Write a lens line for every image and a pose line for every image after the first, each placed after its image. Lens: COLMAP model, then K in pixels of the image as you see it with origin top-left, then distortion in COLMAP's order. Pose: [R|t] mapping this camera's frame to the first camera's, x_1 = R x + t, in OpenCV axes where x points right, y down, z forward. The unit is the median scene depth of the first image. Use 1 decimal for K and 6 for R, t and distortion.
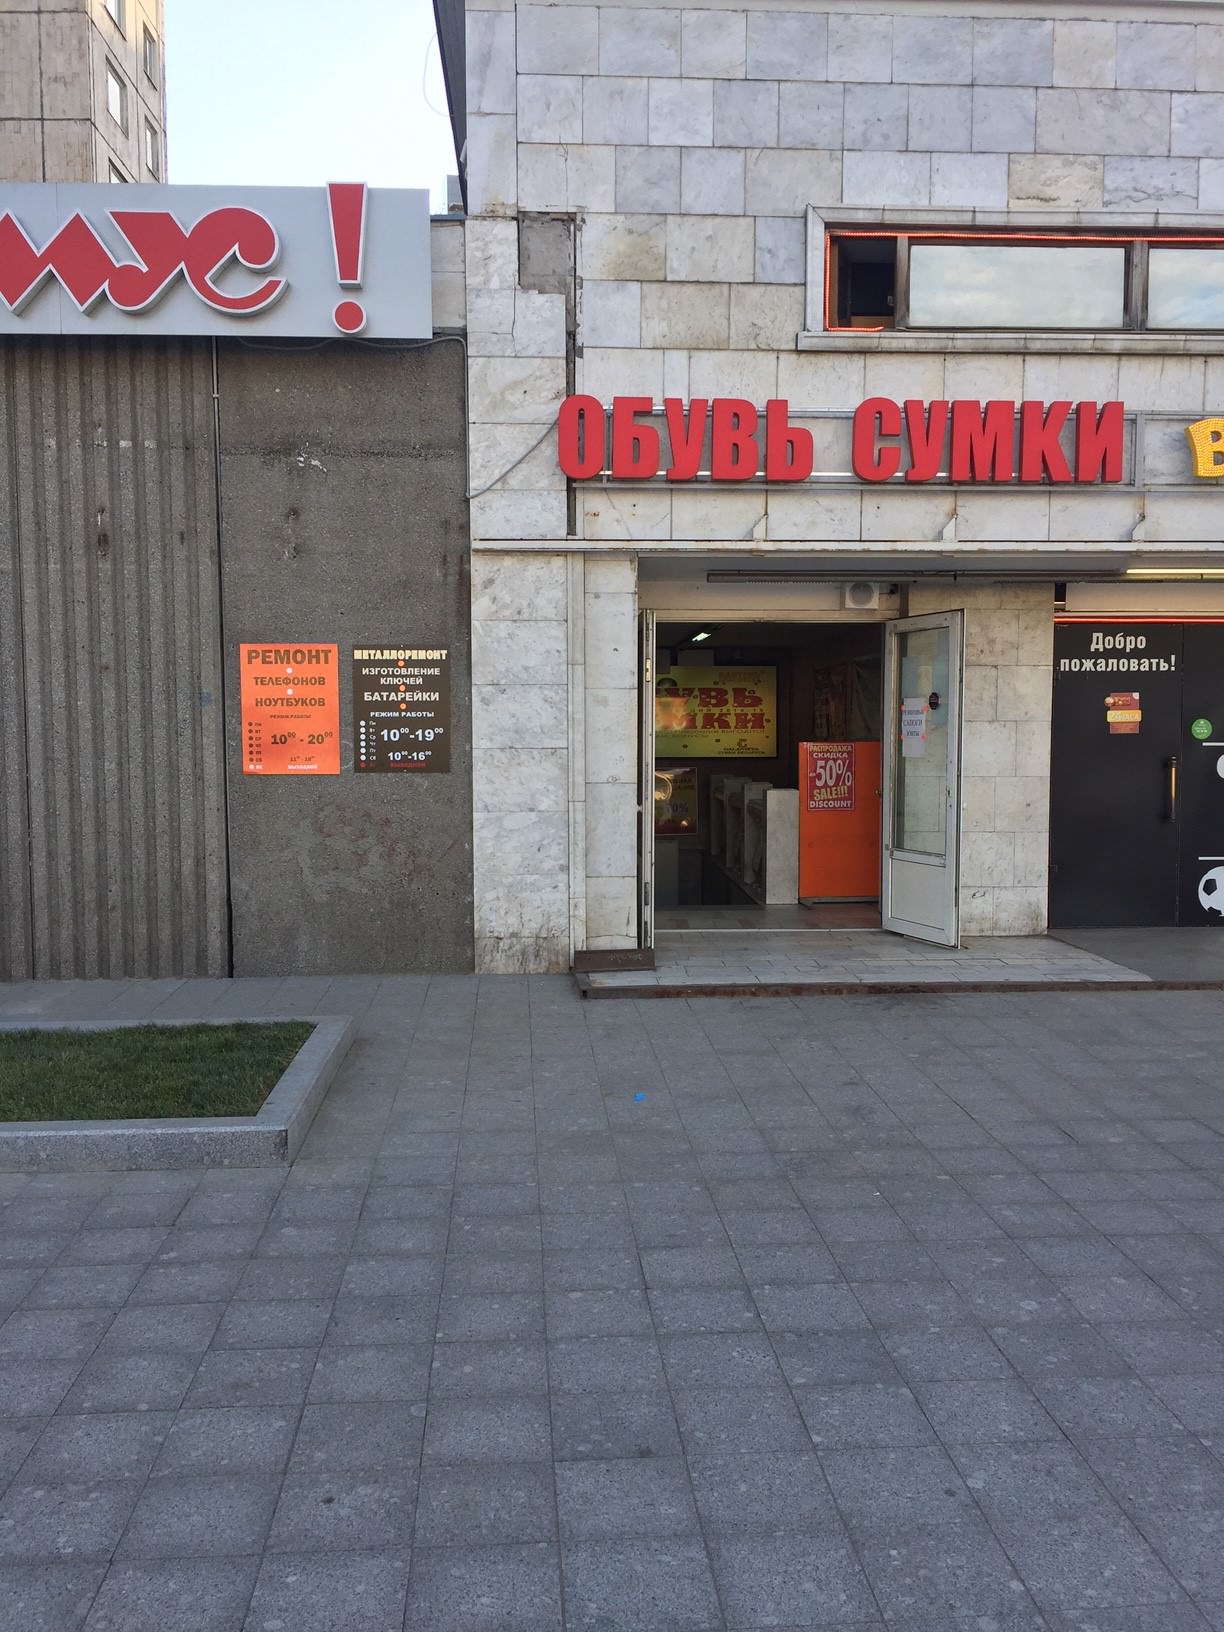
lens RADIAL K [[1380.9, 0, 612.0], [0, 1380.9, 816.0], [0, 0, 1]] dist [0.036305, -0.010156]
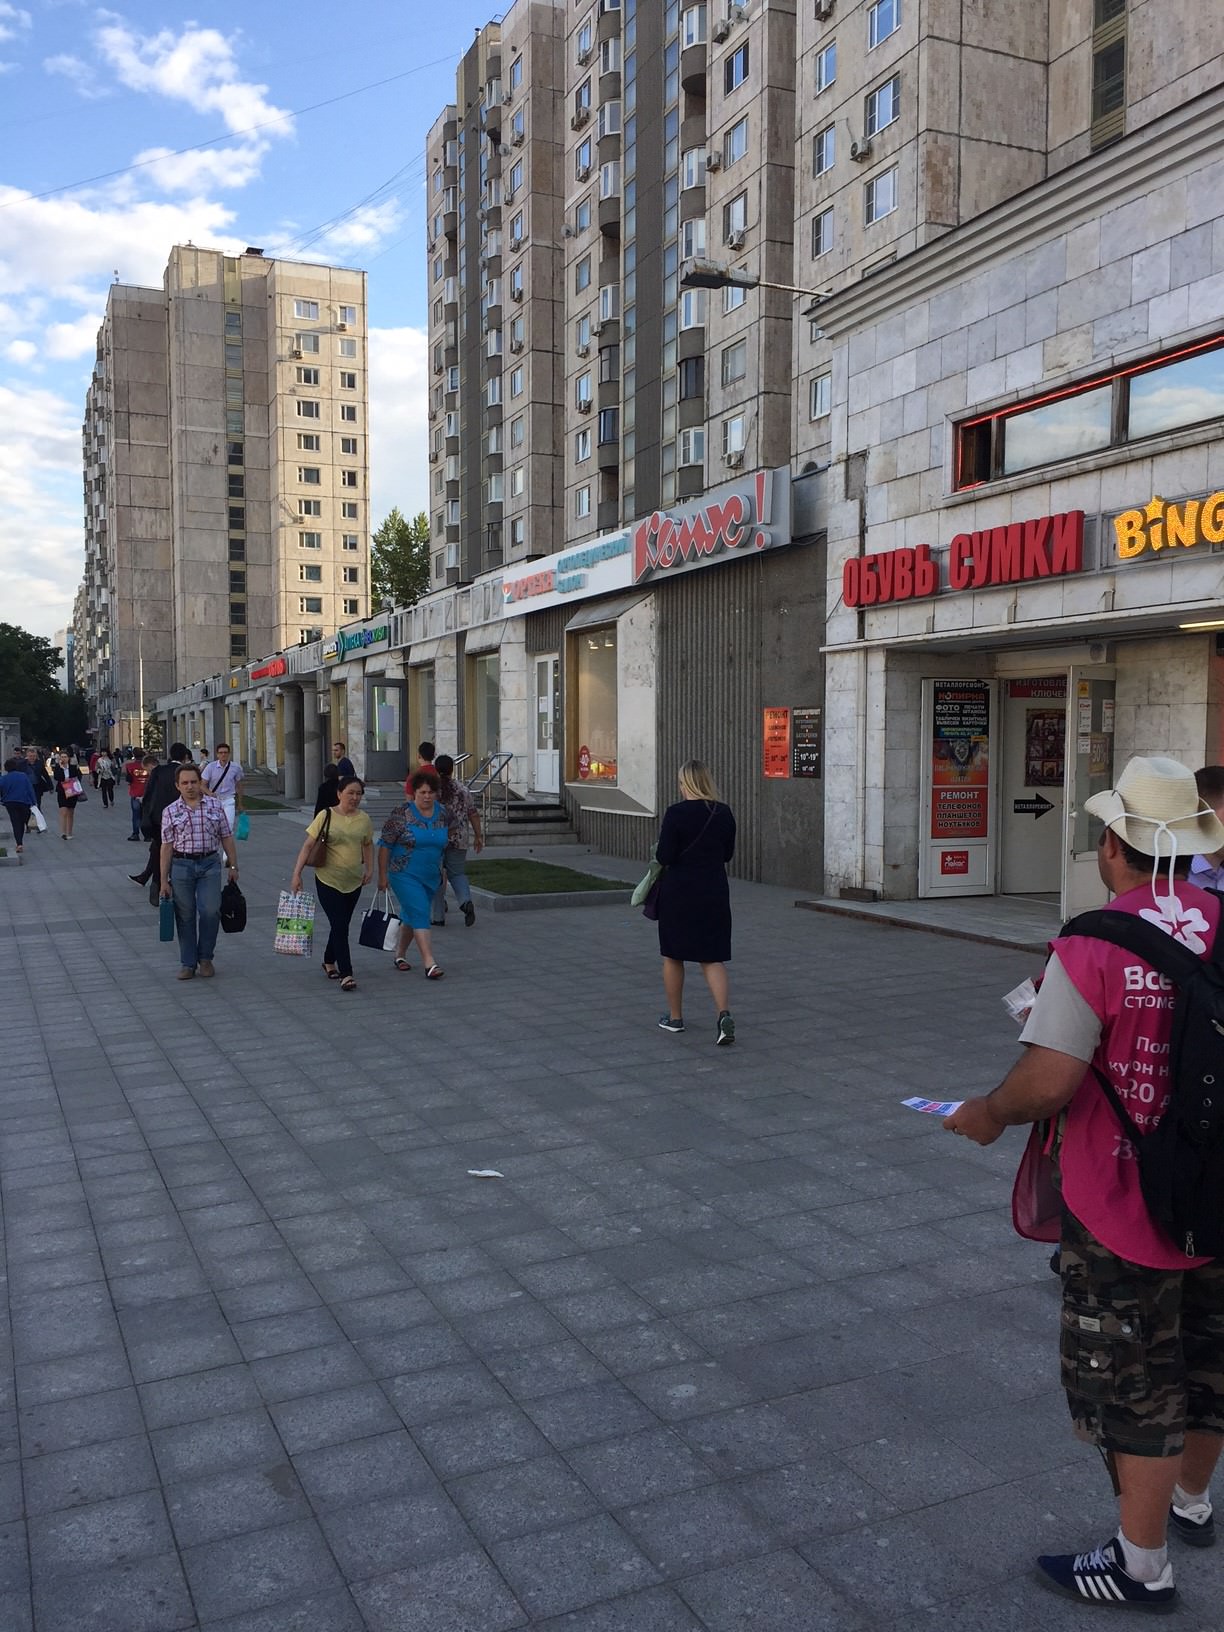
lens RADIAL K [[1380.9, 0, 612.0], [0, 1380.9, 816.0], [0, 0, 1]] dist [0.036305, -0.010156]
pose [[0.342442, 0.051666, -0.938117, 1.449930], [-0.057773, 0.997755, 0.033862, -0.027981], [0.937761, 0.042602, 0.344658, 0.146506]]
